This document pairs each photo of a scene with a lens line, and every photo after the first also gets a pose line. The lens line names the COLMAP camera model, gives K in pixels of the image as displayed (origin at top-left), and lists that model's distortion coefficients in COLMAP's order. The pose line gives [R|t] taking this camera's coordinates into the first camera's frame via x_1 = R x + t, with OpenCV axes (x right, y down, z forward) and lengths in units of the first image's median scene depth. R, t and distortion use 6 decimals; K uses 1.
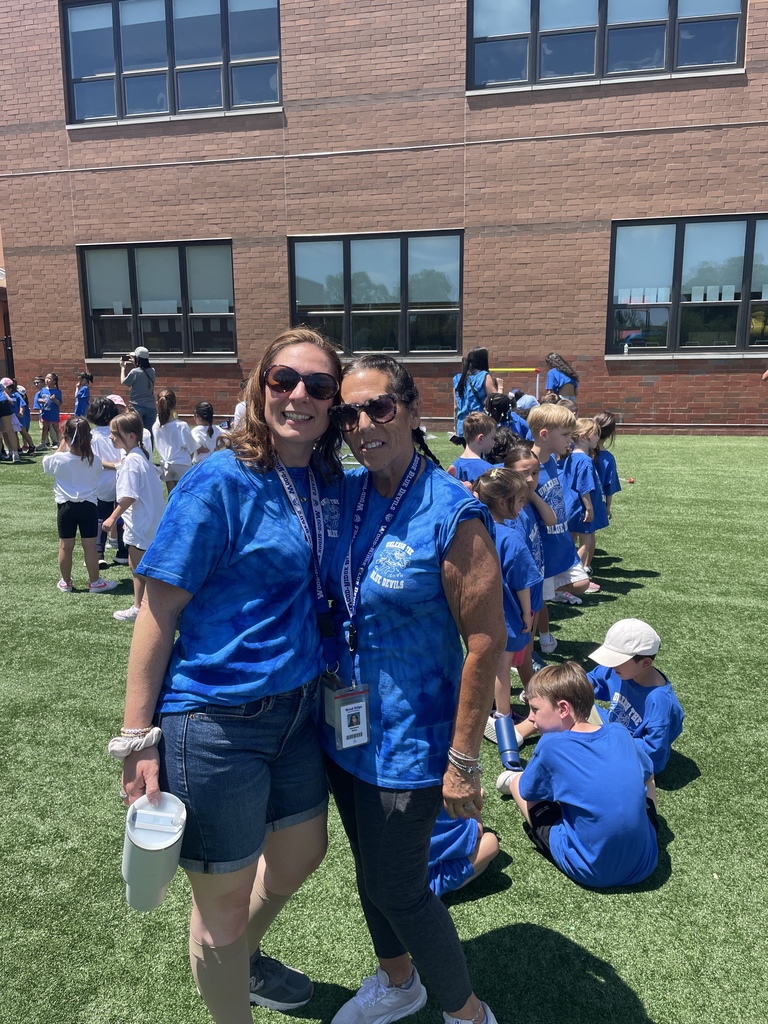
lens RADIAL K [[787.7, 0, 384.1], [0, 787.7, 519.1], [0, 0, 1]] dist [0.071029, -0.082278]
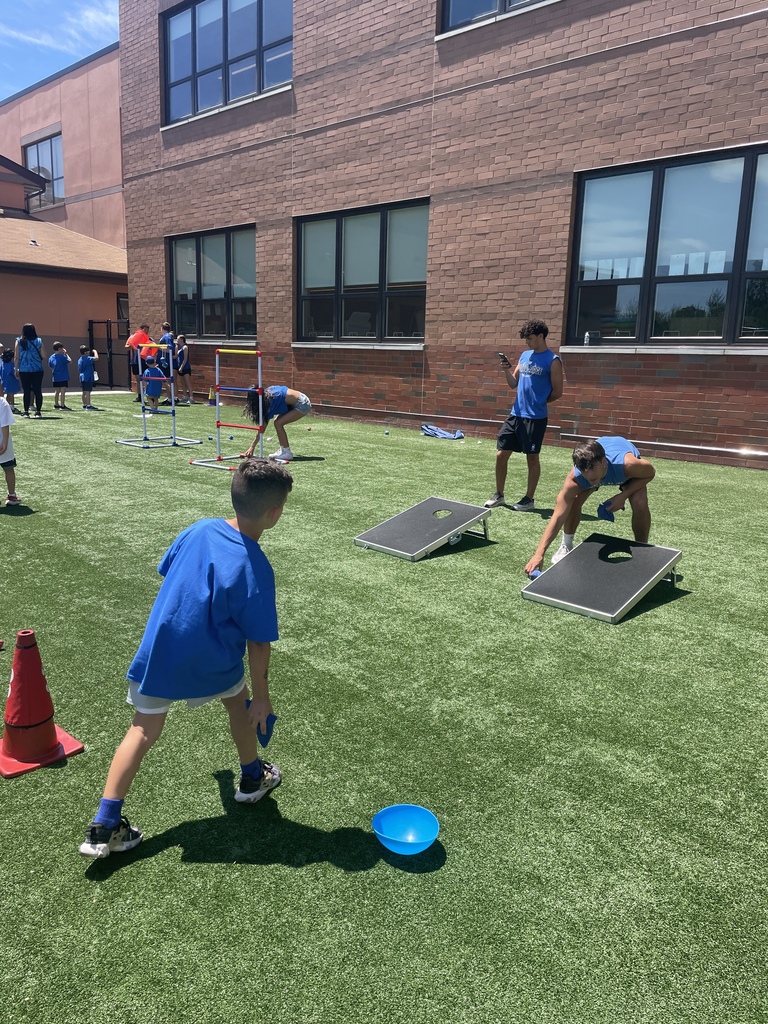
lens RADIAL K [[787.7, 0, 383.8], [0, 787.7, 503.5], [0, 0, 1]] dist [0.071029, -0.082278]
pose [[0.857650, 0.122583, -0.499410, 0.537672], [-0.124688, 0.991763, 0.029303, -0.053497], [0.498888, 0.037138, 0.865870, 0.240599]]
